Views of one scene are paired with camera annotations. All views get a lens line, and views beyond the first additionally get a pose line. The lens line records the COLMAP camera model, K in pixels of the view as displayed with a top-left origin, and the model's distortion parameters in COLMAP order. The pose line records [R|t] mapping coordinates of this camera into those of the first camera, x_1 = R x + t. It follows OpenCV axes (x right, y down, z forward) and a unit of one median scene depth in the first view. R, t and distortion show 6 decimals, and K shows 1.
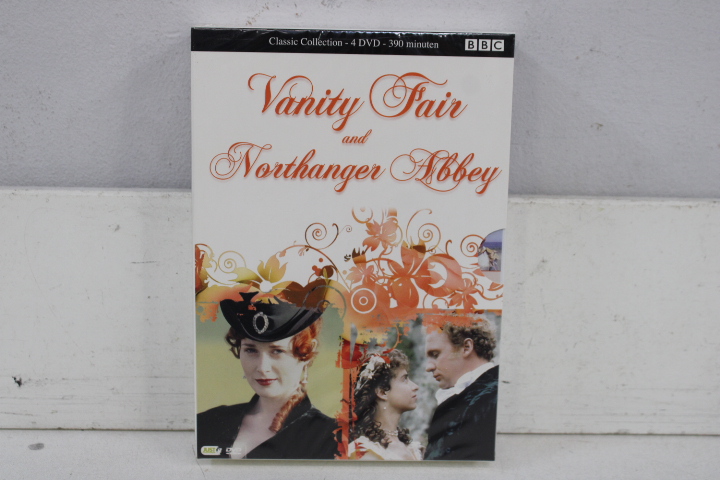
lens RADIAL K [[923.2, 0, 376.9], [0, 923.2, 217.1], [0, 0, 1]] dist [-0.014743, 0.000000]
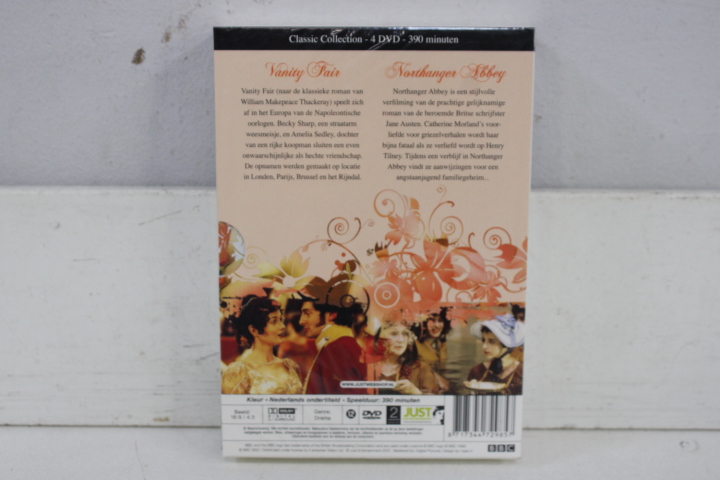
lens RADIAL K [[923.2, 0, 383.2], [0, 923.2, 212.7], [0, 0, 1]] dist [-0.014743, 0.000000]
pose [[0.999378, -0.011190, -0.033449, 0.115261], [0.011257, 0.999935, 0.001789, -0.000673], [0.033427, -0.002164, 0.999439, 0.003124]]
